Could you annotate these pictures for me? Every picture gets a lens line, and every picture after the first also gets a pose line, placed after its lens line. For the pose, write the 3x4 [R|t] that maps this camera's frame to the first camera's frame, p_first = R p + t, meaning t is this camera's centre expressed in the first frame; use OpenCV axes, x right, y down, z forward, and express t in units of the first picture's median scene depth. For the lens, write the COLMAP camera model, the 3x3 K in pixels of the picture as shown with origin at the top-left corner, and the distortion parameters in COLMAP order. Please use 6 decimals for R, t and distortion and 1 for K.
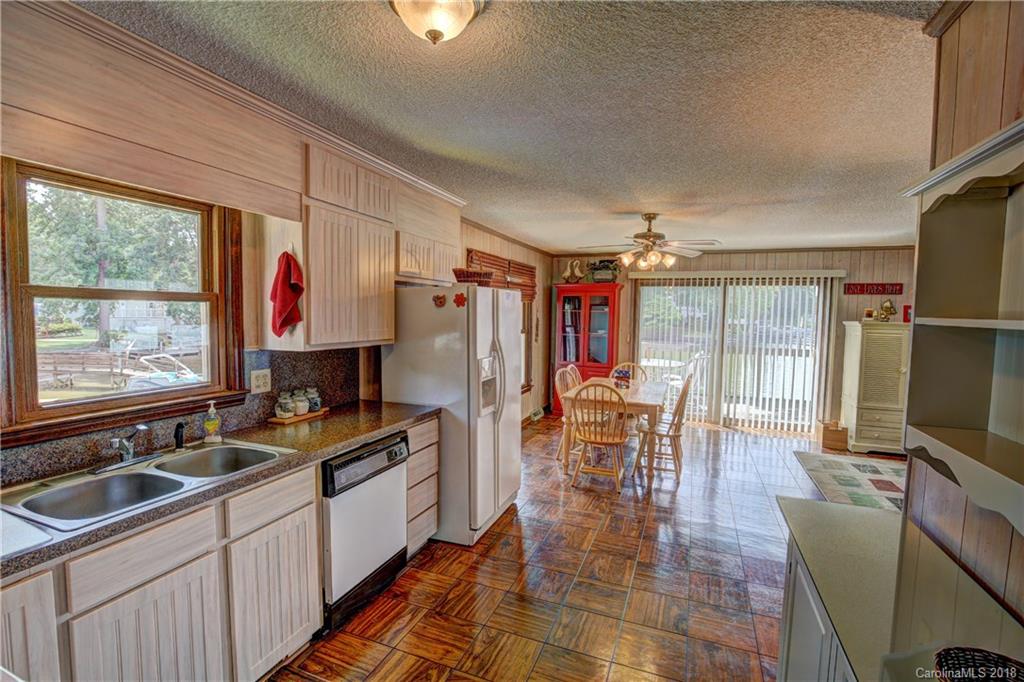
lens RADIAL K [[472.6, 0, 511.4], [0, 472.6, 341.4], [0, 0, 1]] dist [-0.019480, -0.000406]
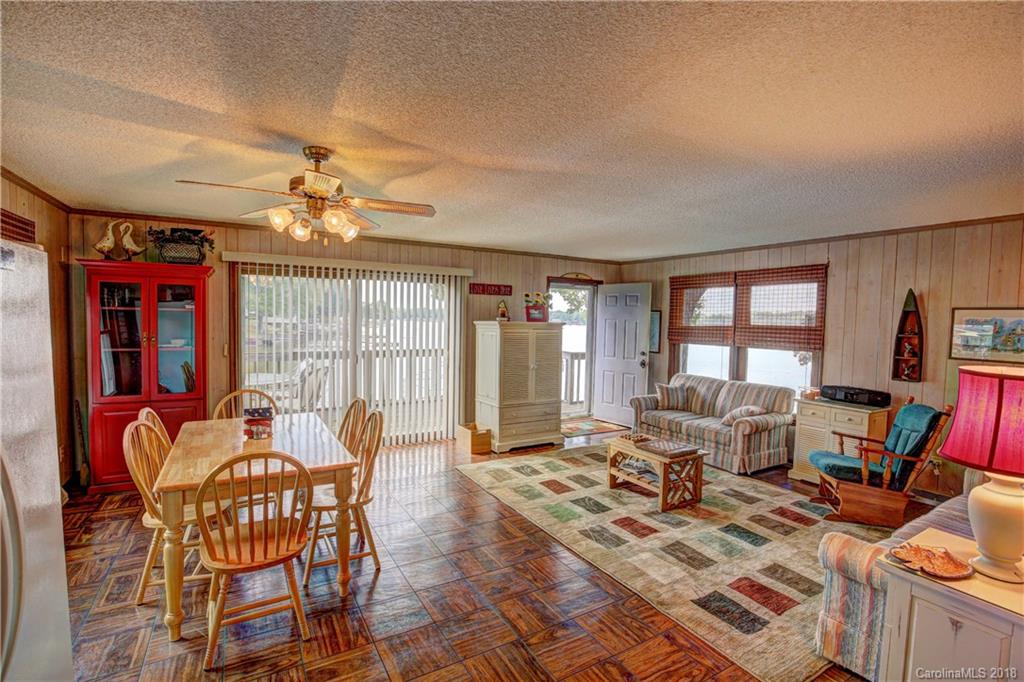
lens RADIAL K [[472.6, 0, 508.1], [0, 472.6, 341.2], [0, 0, 1]] dist [-0.019480, -0.000406]
pose [[0.628915, -0.044566, 0.776196, -0.021190], [0.043547, 0.998808, 0.022064, -0.019166], [-0.776253, 0.019925, 0.630106, 0.308732]]
